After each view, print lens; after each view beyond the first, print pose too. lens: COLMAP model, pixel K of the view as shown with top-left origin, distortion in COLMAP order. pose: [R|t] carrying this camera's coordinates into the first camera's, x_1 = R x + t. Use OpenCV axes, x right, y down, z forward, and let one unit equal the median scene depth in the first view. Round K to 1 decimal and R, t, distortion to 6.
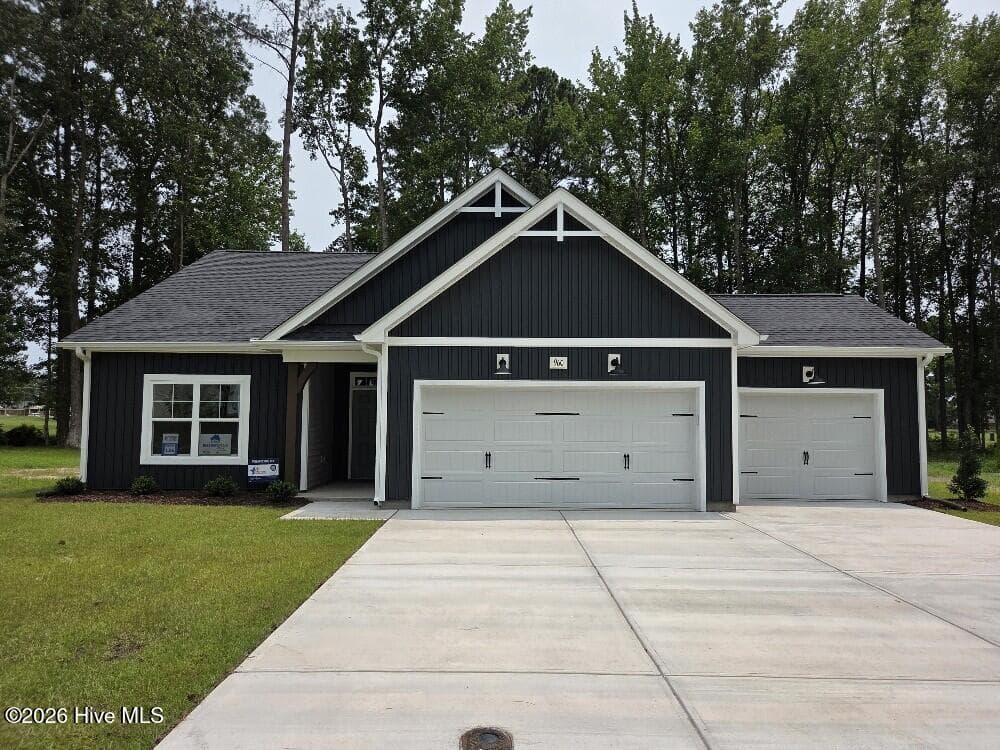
lens RADIAL K [[681.0, 0, 495.9], [0, 681.0, 375.3], [0, 0, 1]] dist [0.023079, -0.003069]
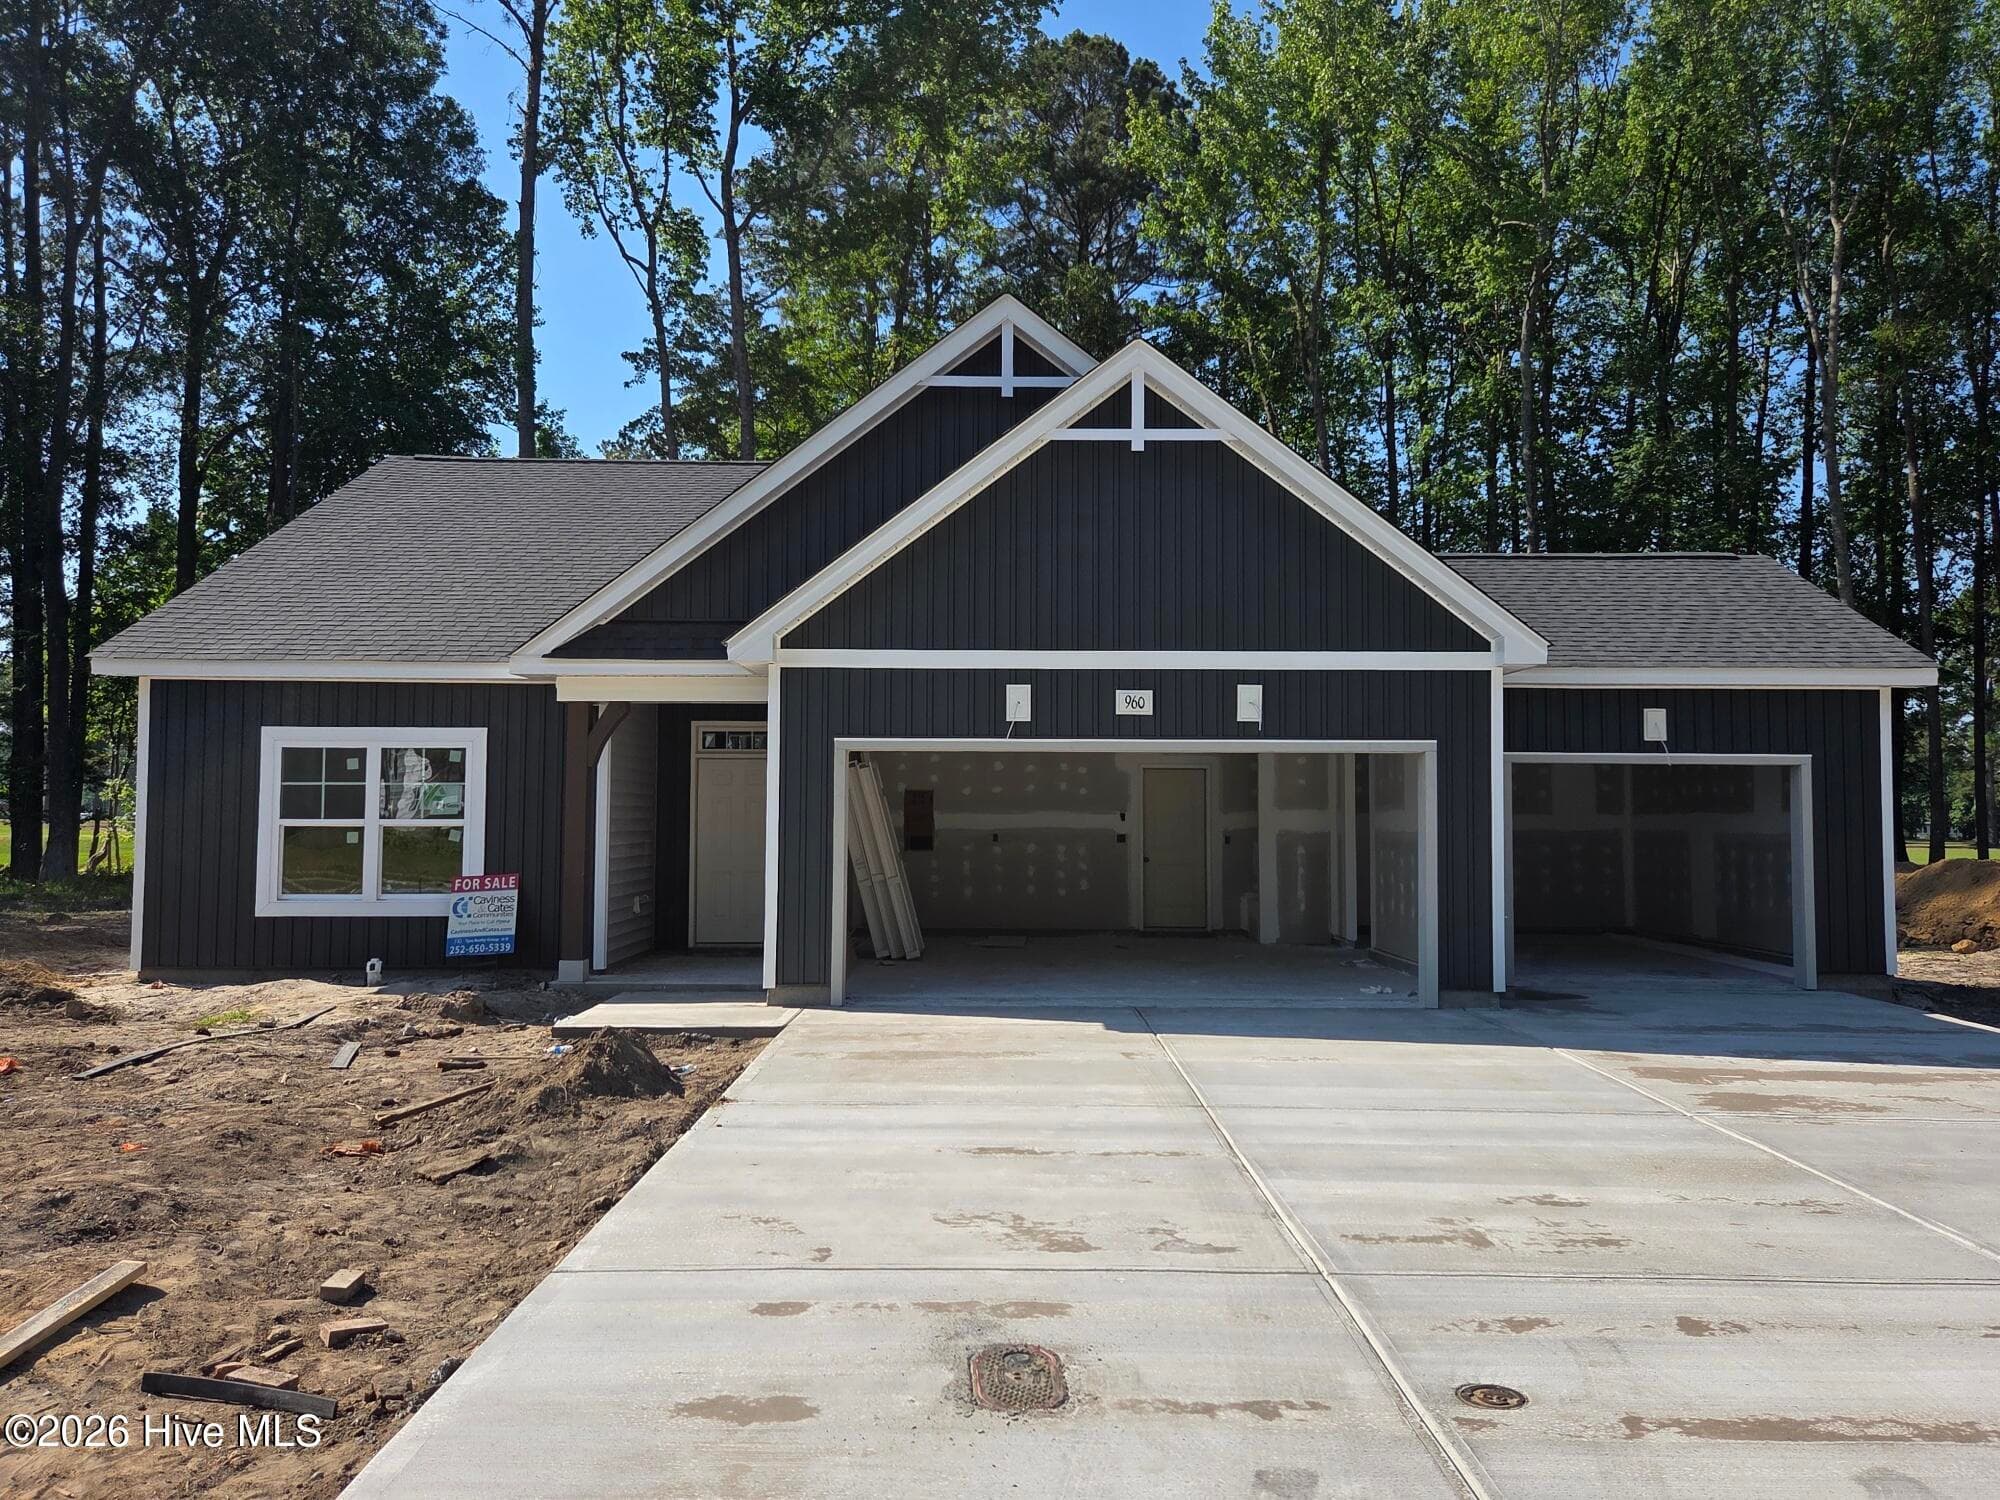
lens RADIAL K [[1536.5, 0, 1012.4], [0, 1536.5, 720.5], [0, 0, 1]] dist [-0.005111, 0.099022]
pose [[0.999920, -0.002193, 0.012460, -0.006971], [0.002186, 0.999997, 0.000573, -0.005579], [-0.012462, -0.000546, 0.999922, -0.074308]]
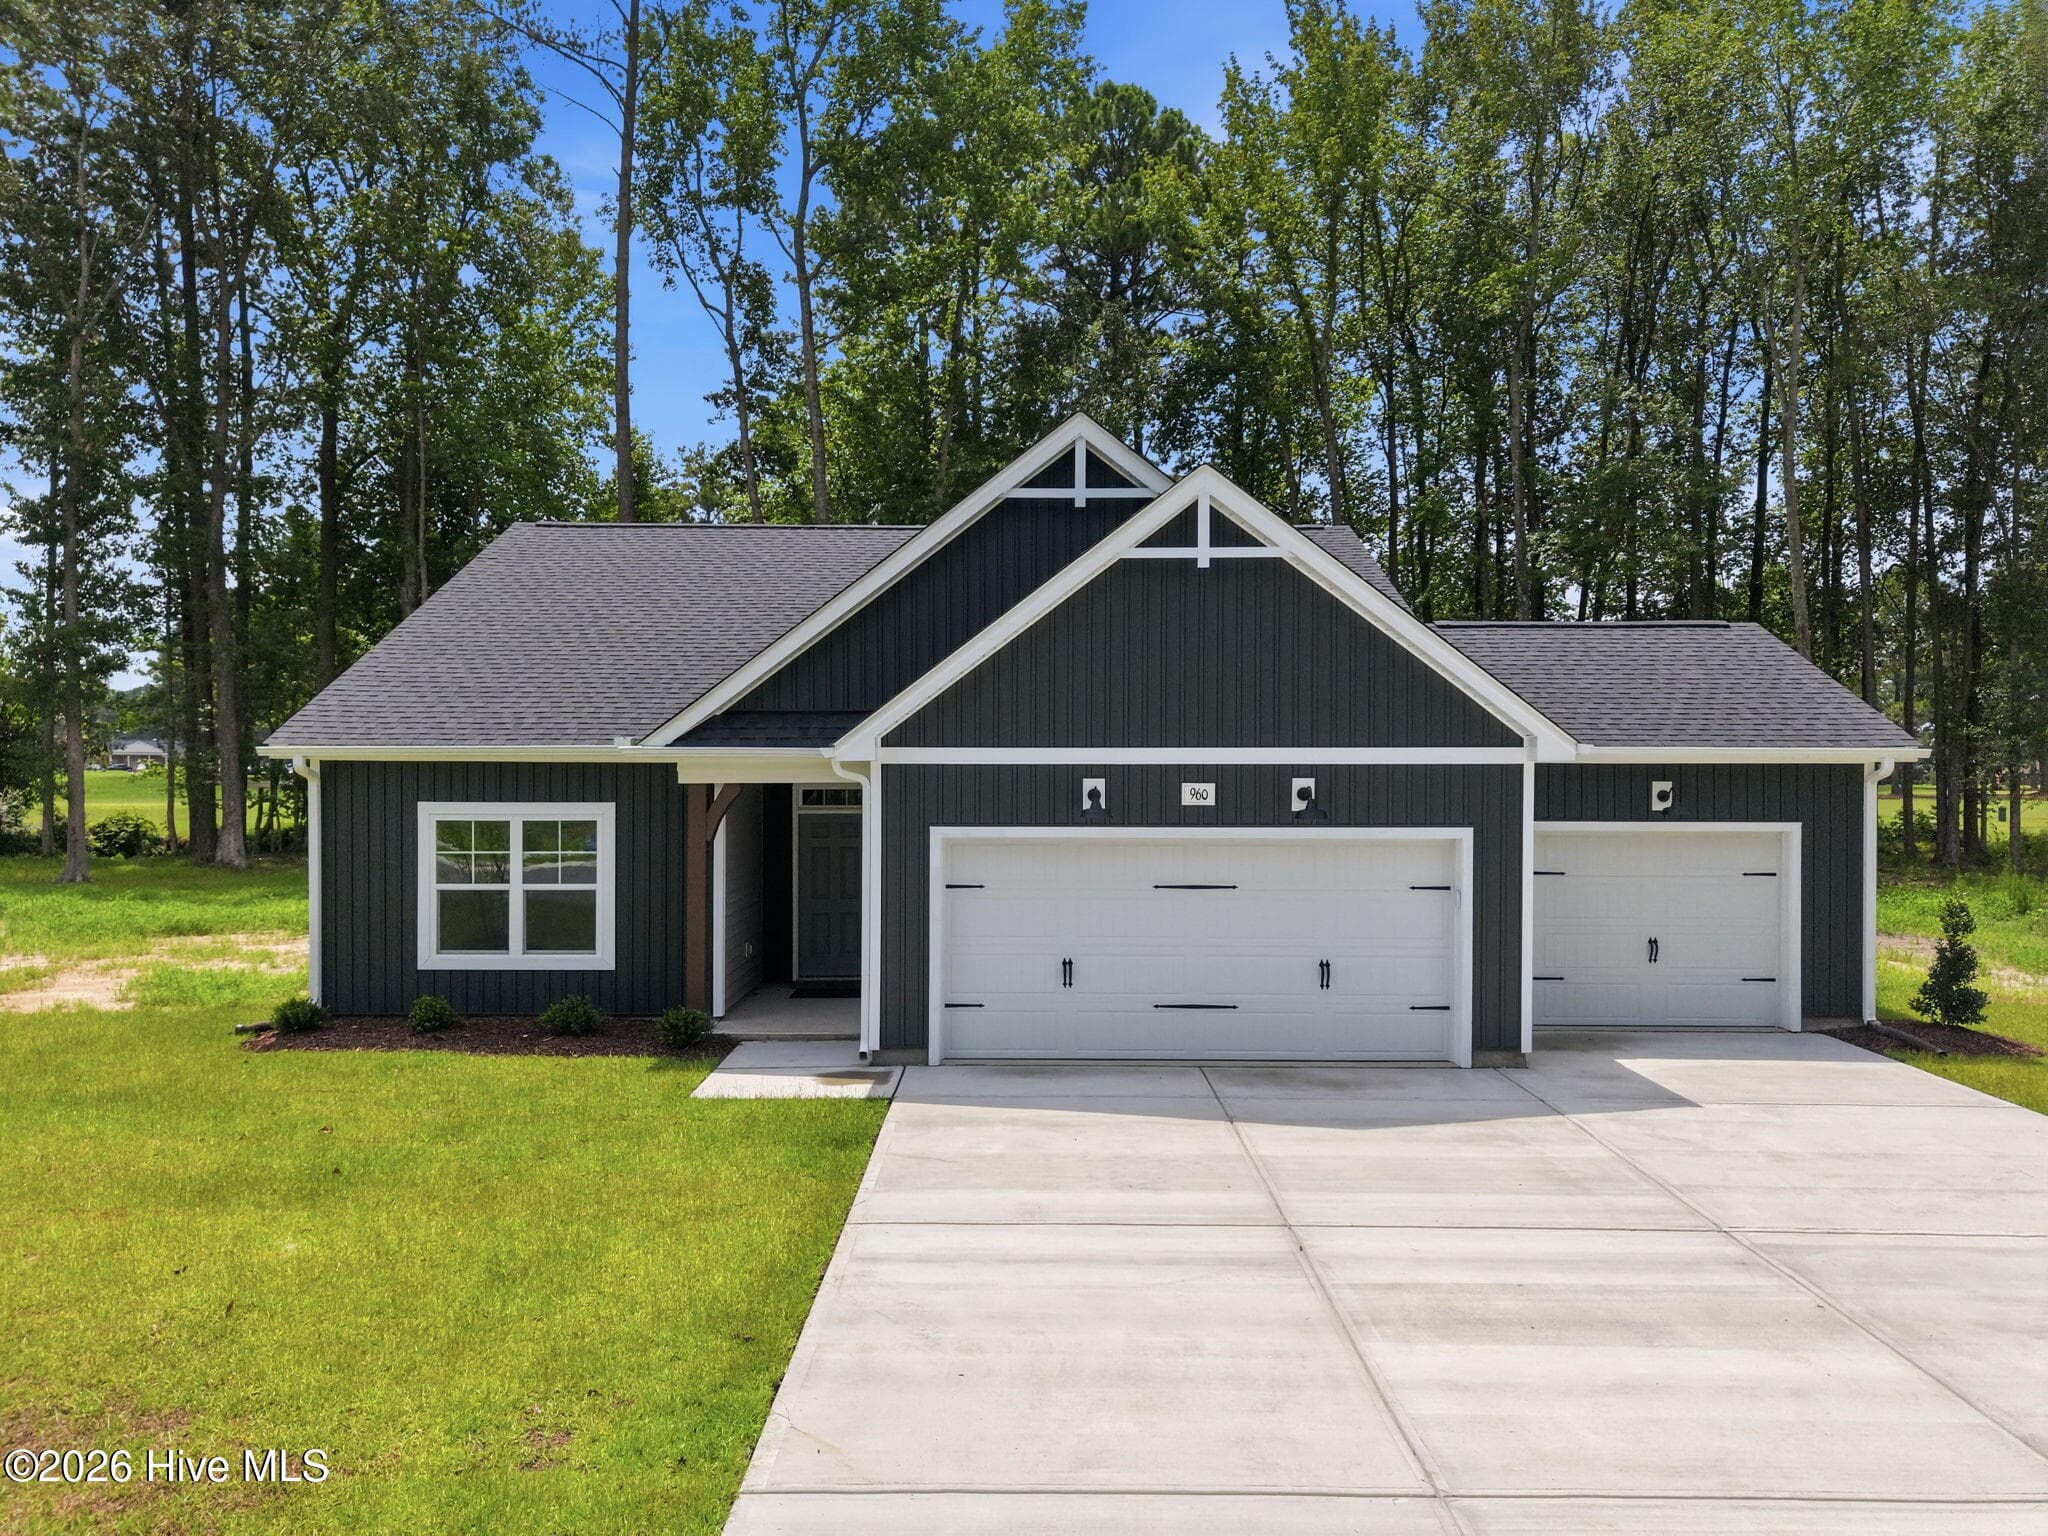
lens RADIAL K [[1348.8, 0, 1009.6], [0, 1348.8, 770.2], [0, 0, 1]] dist [0.011639, -0.003781]
pose [[0.999951, -0.005664, -0.008099, -0.041627], [0.006176, 0.997888, 0.064664, -0.092410], [0.007715, -0.064711, 0.997874, -0.051306]]
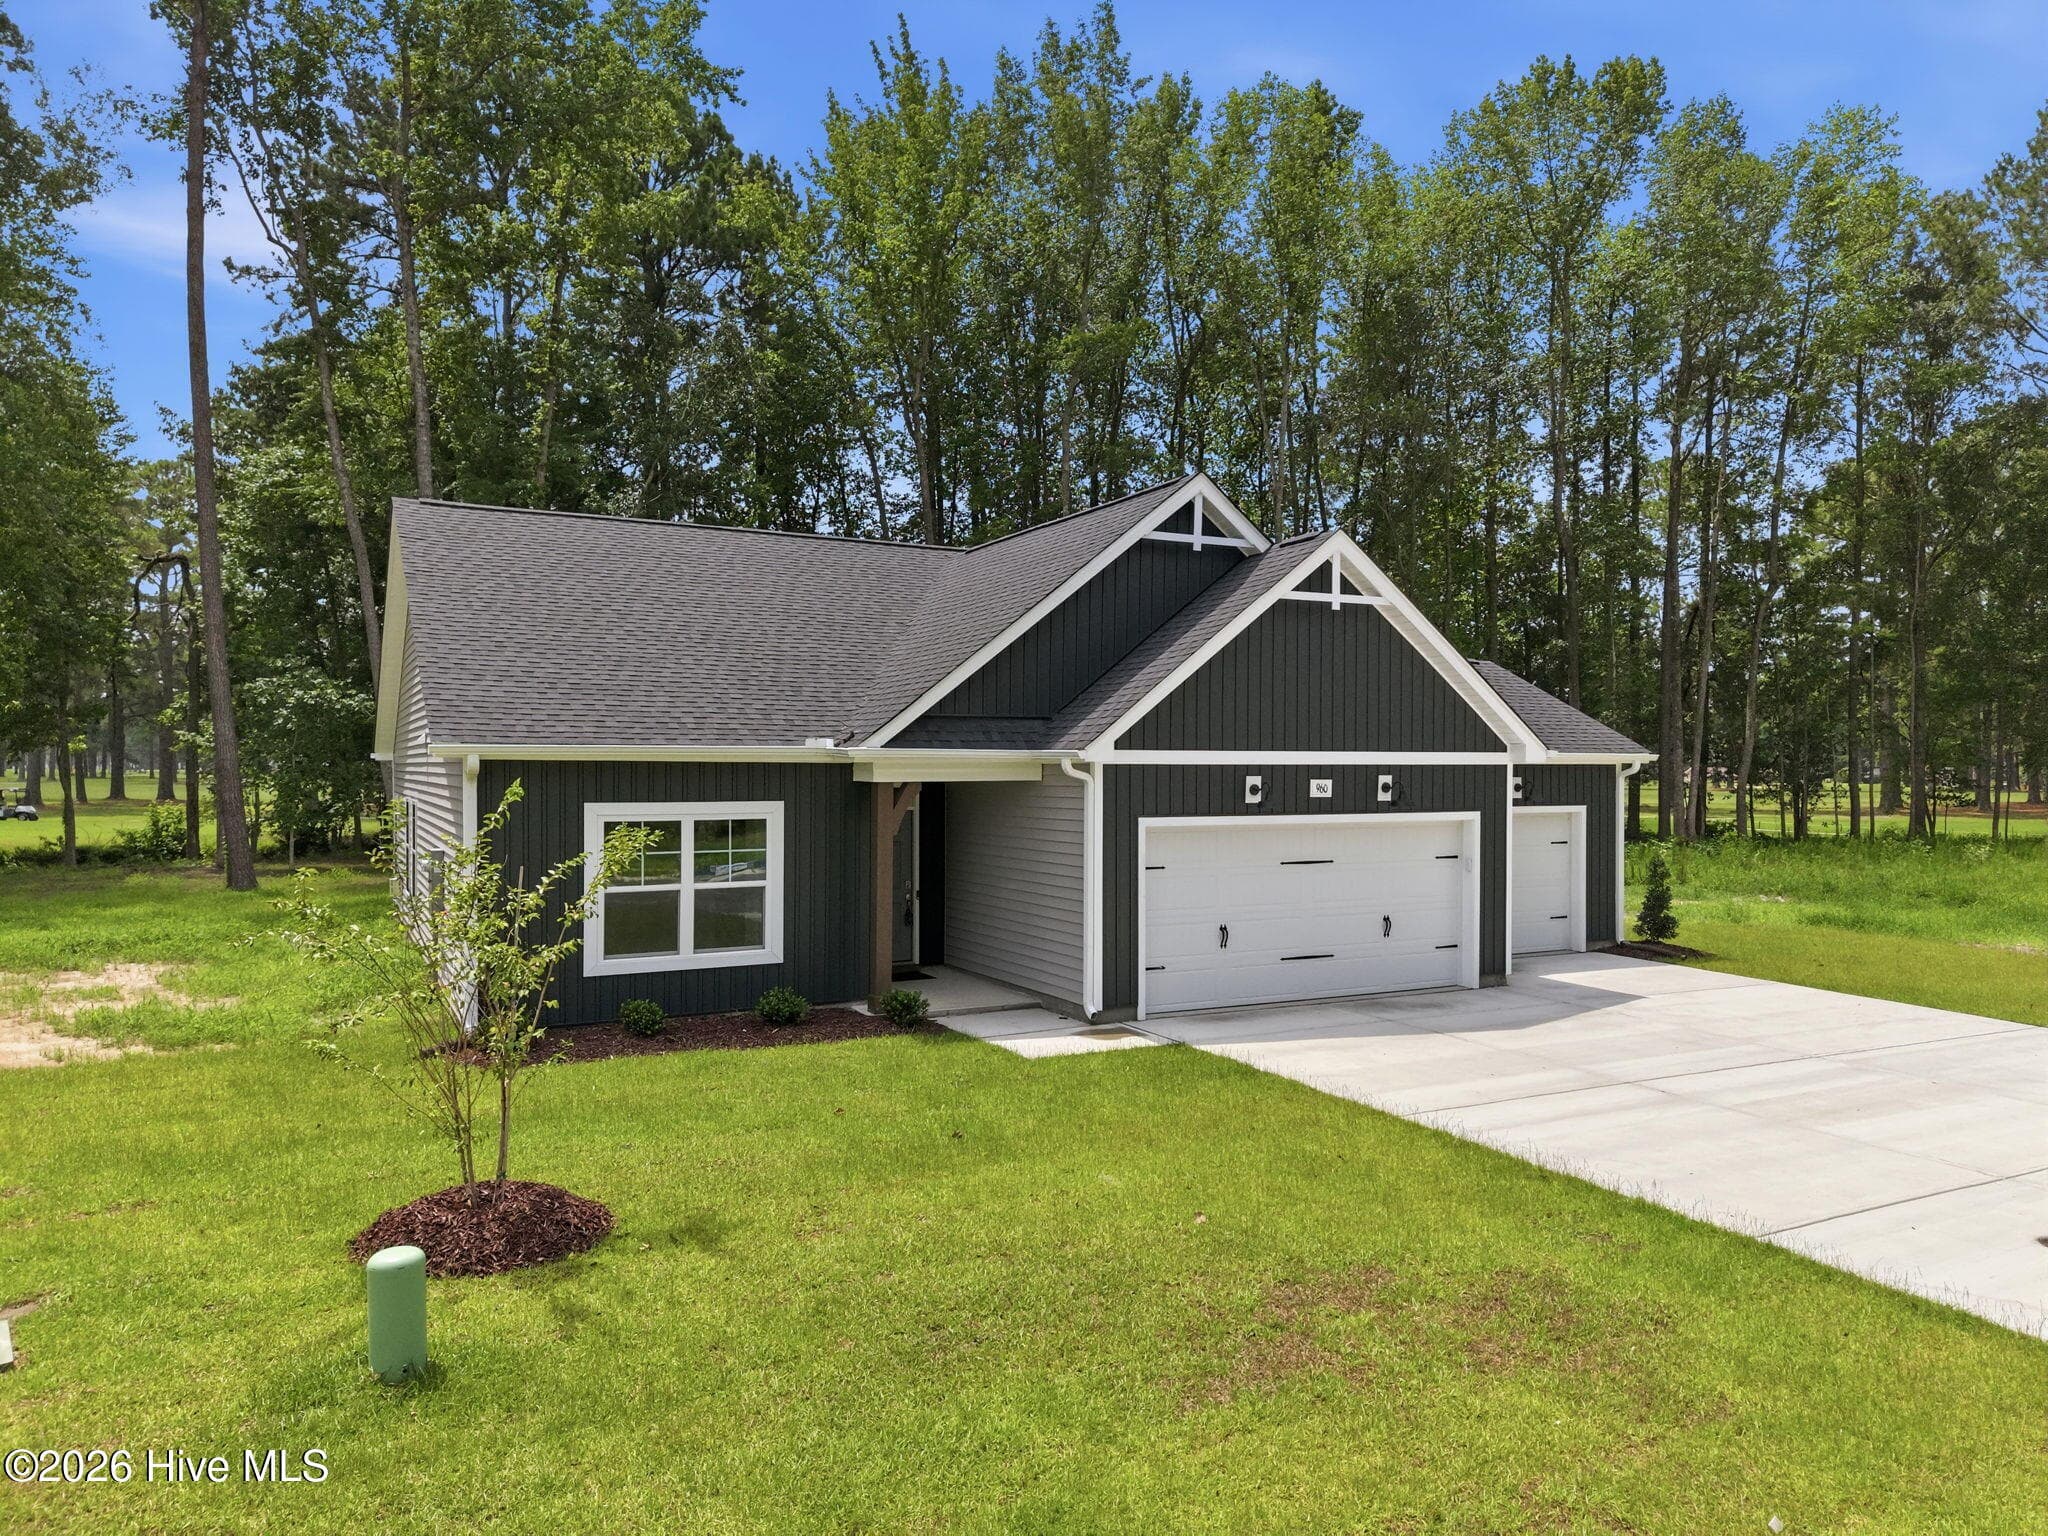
lens RADIAL K [[1348.8, 0, 1009.6], [0, 1348.8, 770.2], [0, 0, 1]] dist [0.011639, -0.003781]
pose [[0.892021, -0.005927, 0.451955, -0.685913], [-0.024260, 0.997845, 0.060967, -0.096015], [-0.451343, -0.065348, 0.889955, -0.048853]]
